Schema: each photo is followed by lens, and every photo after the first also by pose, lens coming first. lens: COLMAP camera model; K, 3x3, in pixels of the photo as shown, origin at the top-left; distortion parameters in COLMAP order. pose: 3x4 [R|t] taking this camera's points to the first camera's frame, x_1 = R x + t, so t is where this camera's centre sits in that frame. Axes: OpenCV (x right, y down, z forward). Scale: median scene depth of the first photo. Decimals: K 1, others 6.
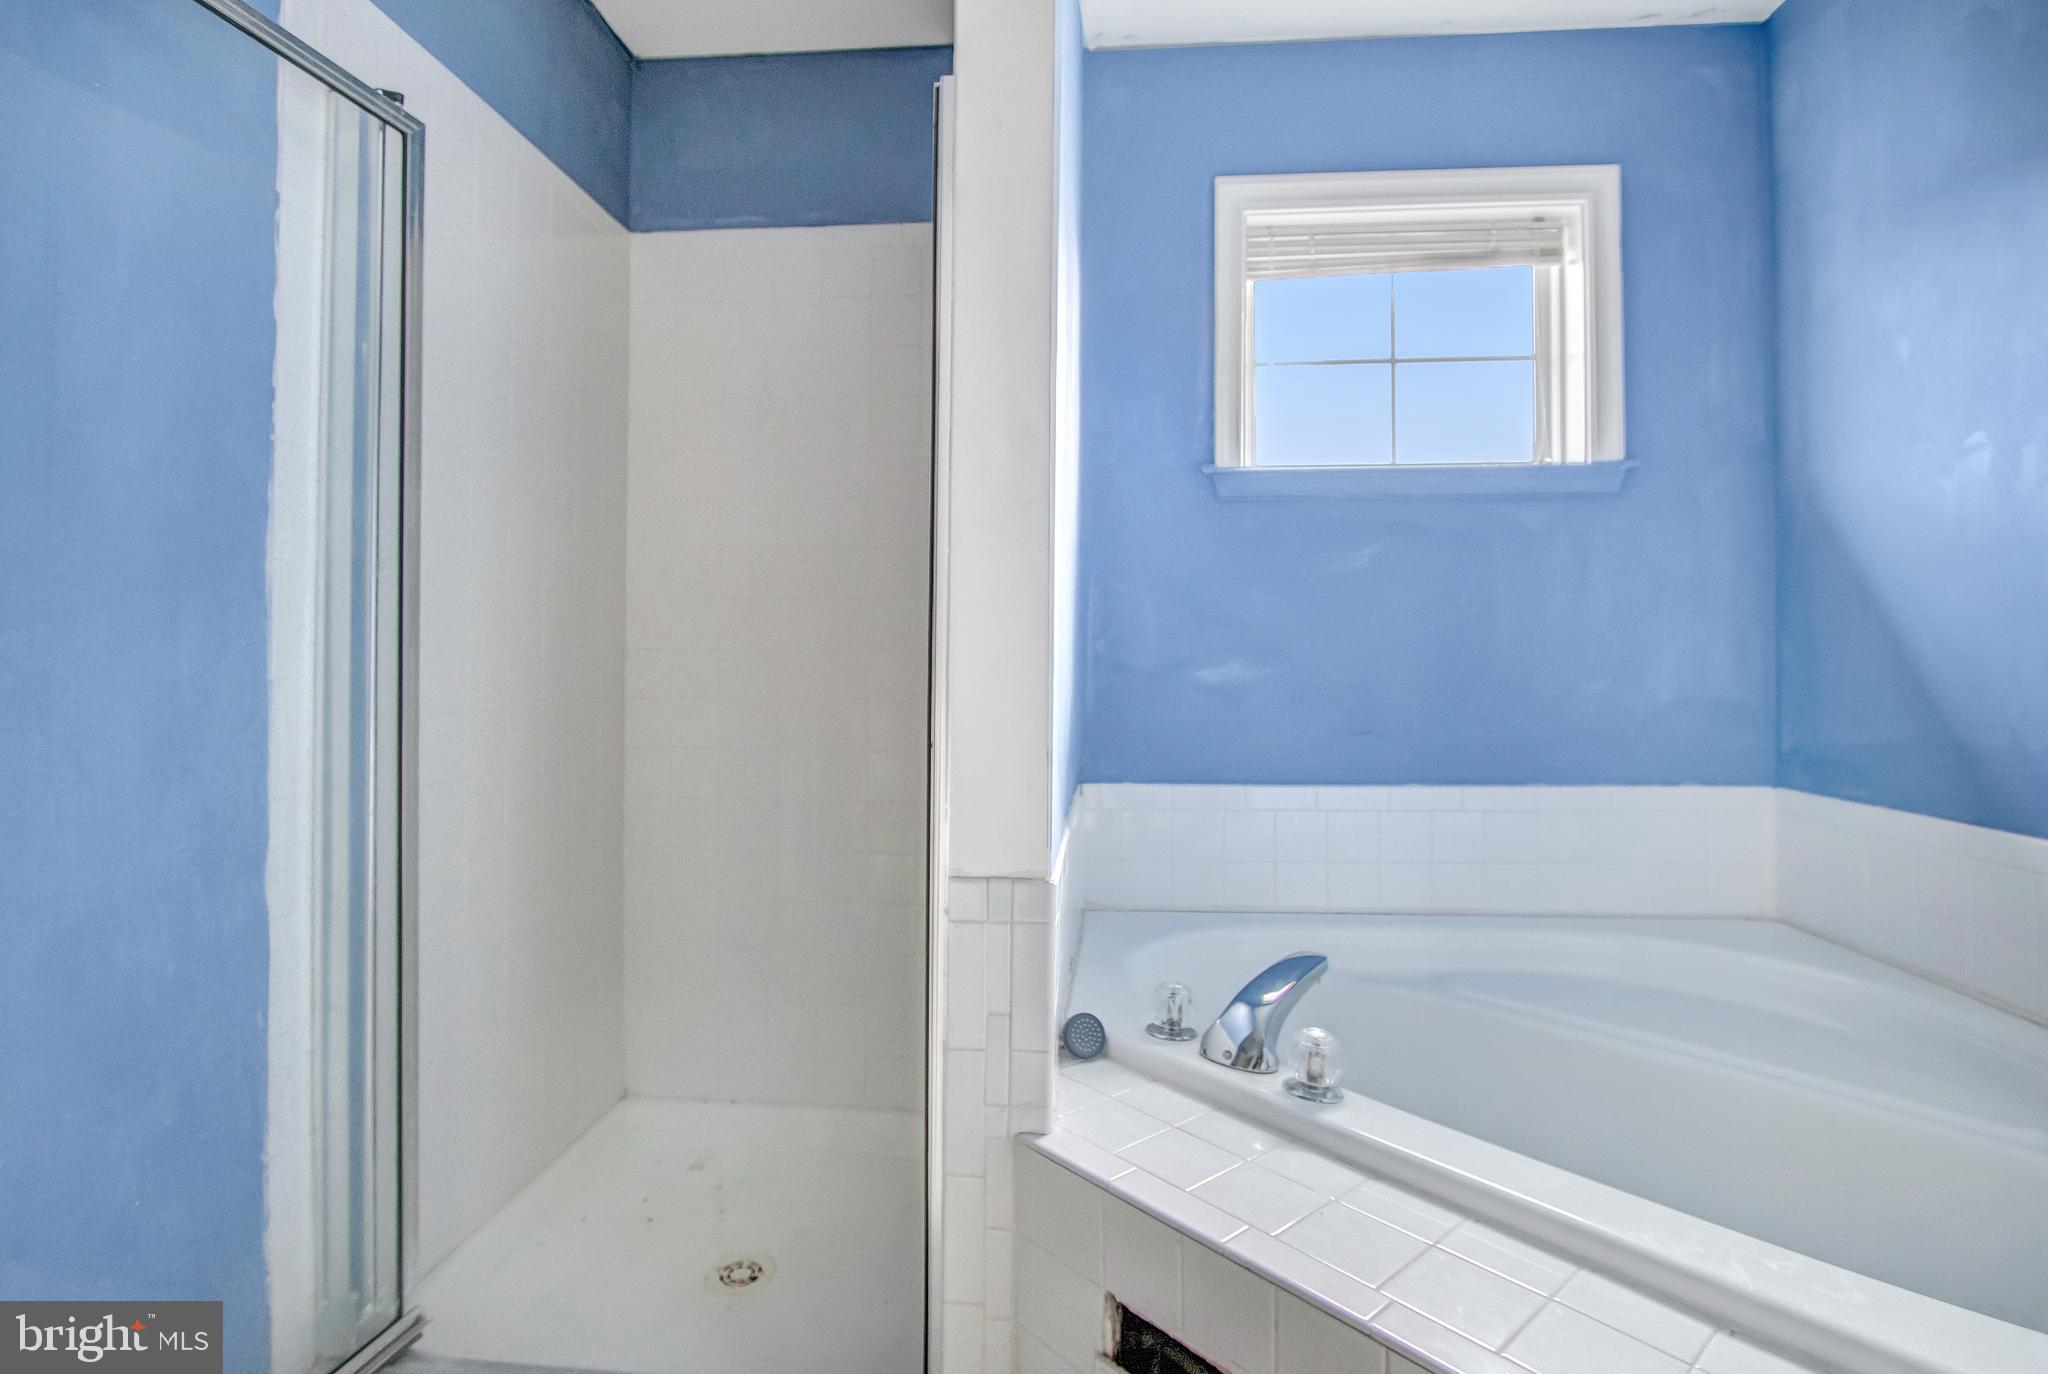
lens RADIAL K [[945.4, 0, 1024.7], [0, 945.4, 660.8], [0, 0, 1]] dist [0.000190, -0.000074]
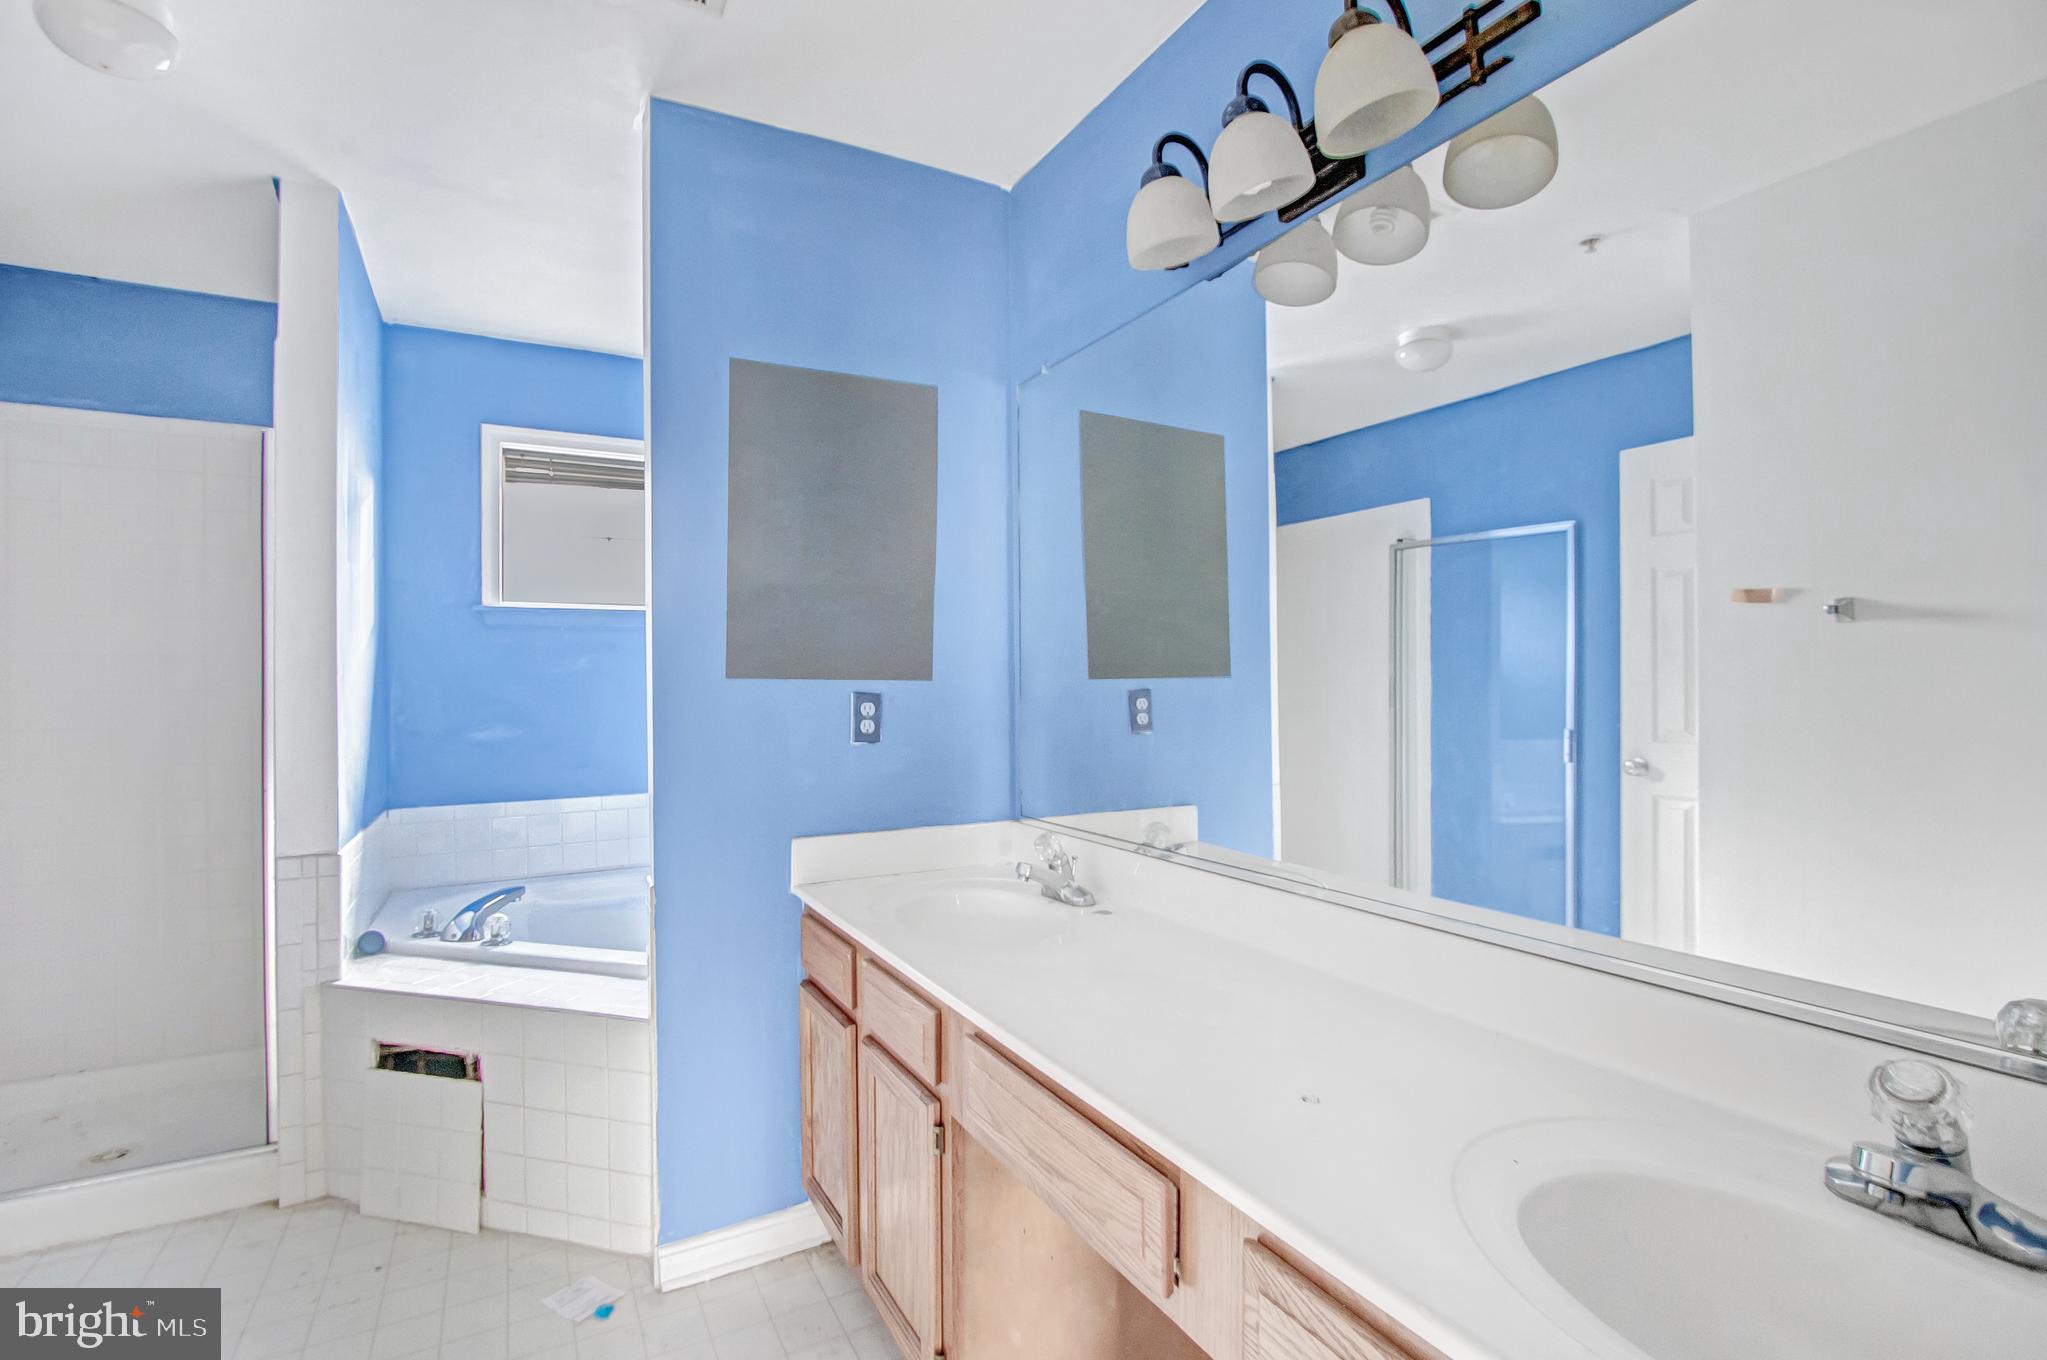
lens RADIAL K [[953.4, 0, 1022.0], [0, 953.4, 688.1], [0, 0, 1]] dist [-0.012242, 0.000045]
pose [[0.836927, -0.012746, 0.547166, 0.121389], [0.009927, 0.999918, 0.008108, -0.101397], [-0.547224, -0.001354, 0.836985, -1.242410]]
